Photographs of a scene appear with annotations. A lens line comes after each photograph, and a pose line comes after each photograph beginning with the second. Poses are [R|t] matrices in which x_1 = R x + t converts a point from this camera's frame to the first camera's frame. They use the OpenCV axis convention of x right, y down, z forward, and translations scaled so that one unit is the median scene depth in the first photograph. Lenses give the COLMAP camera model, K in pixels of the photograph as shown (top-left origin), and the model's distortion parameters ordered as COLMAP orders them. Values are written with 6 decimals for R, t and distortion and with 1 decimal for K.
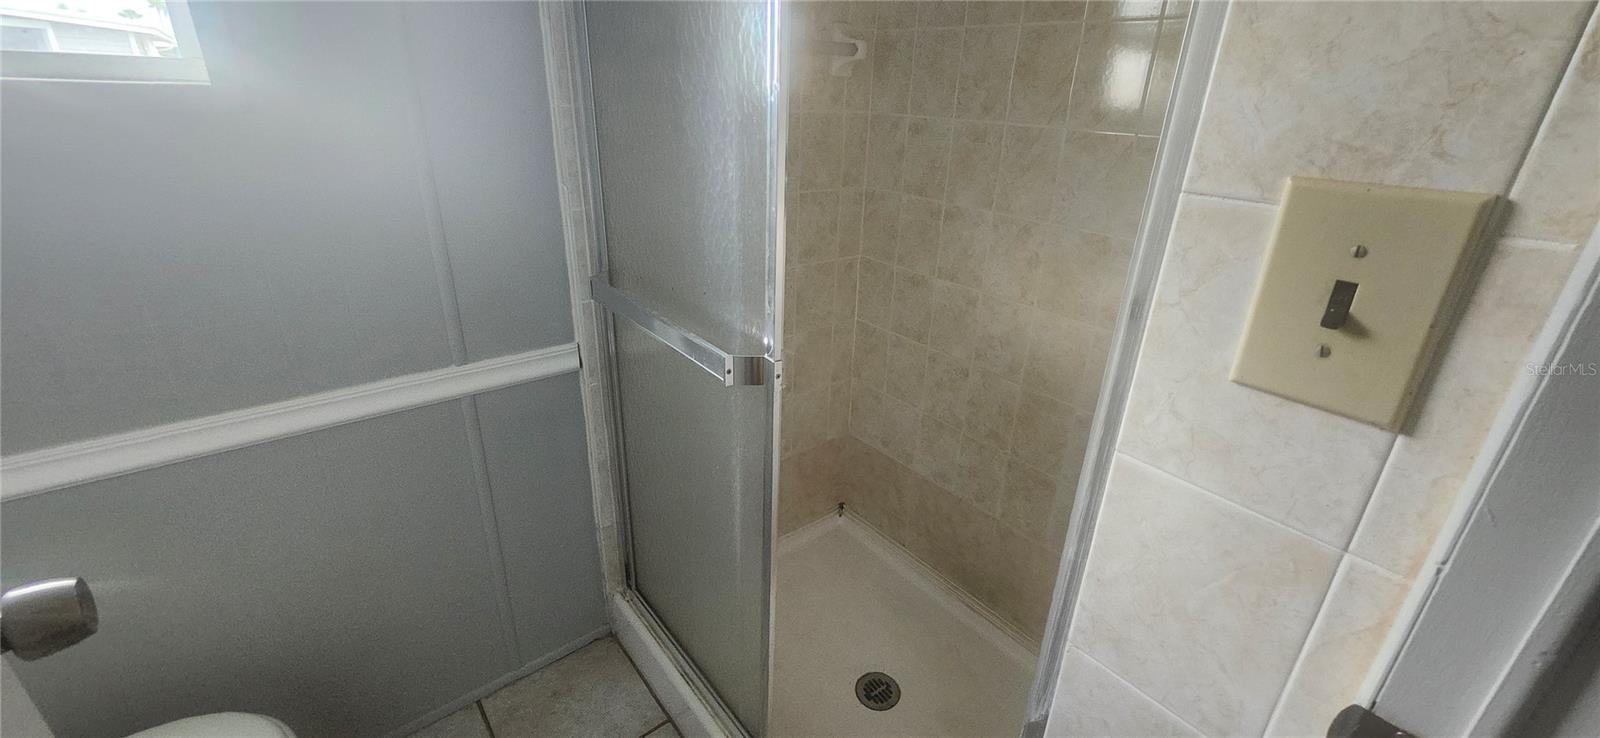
lens RADIAL K [[636.6, 0, 821.5], [0, 636.6, 360.7], [0, 0, 1]] dist [0.002541, -0.000024]
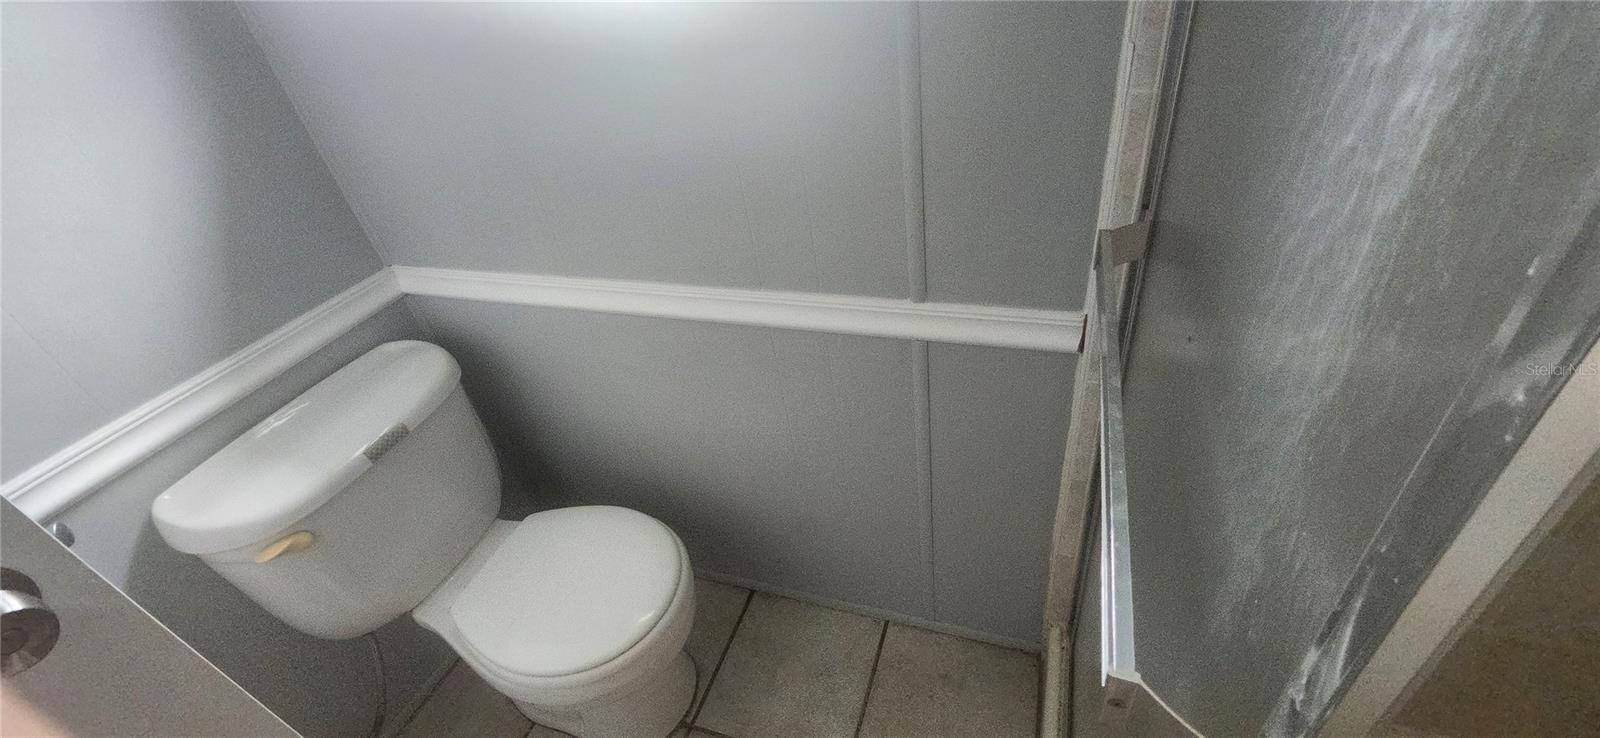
lens RADIAL K [[636.6, 0, 821.5], [0, 636.6, 360.7], [0, 0, 1]] dist [0.002541, -0.000024]
pose [[0.503492, 0.410363, -0.760328, -0.028284], [-0.200148, 0.911468, 0.359397, -0.167165], [0.840498, -0.028776, 0.541050, 0.479309]]
